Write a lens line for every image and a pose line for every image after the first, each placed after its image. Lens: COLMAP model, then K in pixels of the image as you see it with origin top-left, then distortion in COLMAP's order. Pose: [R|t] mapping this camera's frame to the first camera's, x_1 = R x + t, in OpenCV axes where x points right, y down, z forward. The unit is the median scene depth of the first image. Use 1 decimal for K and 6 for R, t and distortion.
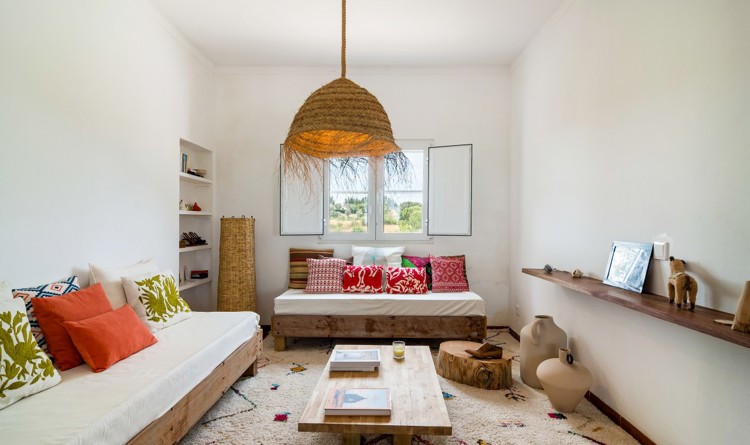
lens RADIAL K [[421.7, 0, 377.9], [0, 421.7, 225.8], [0, 0, 1]] dist [-0.002392, 0.001020]
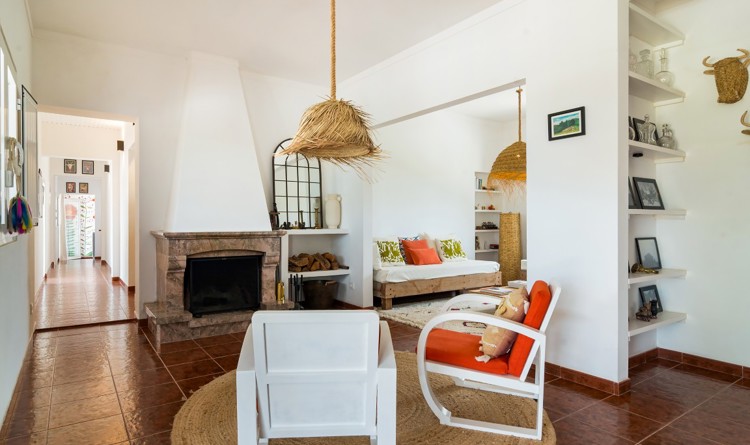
lens RADIAL K [[421.7, 0, 377.9], [0, 421.7, 225.8], [0, 0, 1]] dist [-0.002392, 0.001020]
pose [[0.633911, 0.003032, -0.773400, 0.700259], [0.003302, 0.999973, 0.006627, 0.020665], [0.773399, -0.006755, 0.633884, -0.527052]]
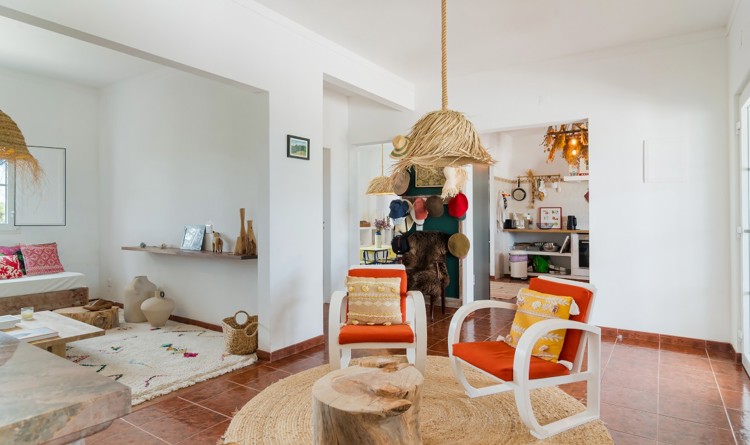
lens RADIAL K [[421.7, 0, 377.9], [0, 421.7, 225.8], [0, 0, 1]] dist [-0.002392, 0.001020]
pose [[0.560882, -0.019662, 0.827662, -0.316878], [0.001269, 0.999737, 0.022890, -0.001426], [-0.827895, -0.011789, 0.560759, -0.466014]]
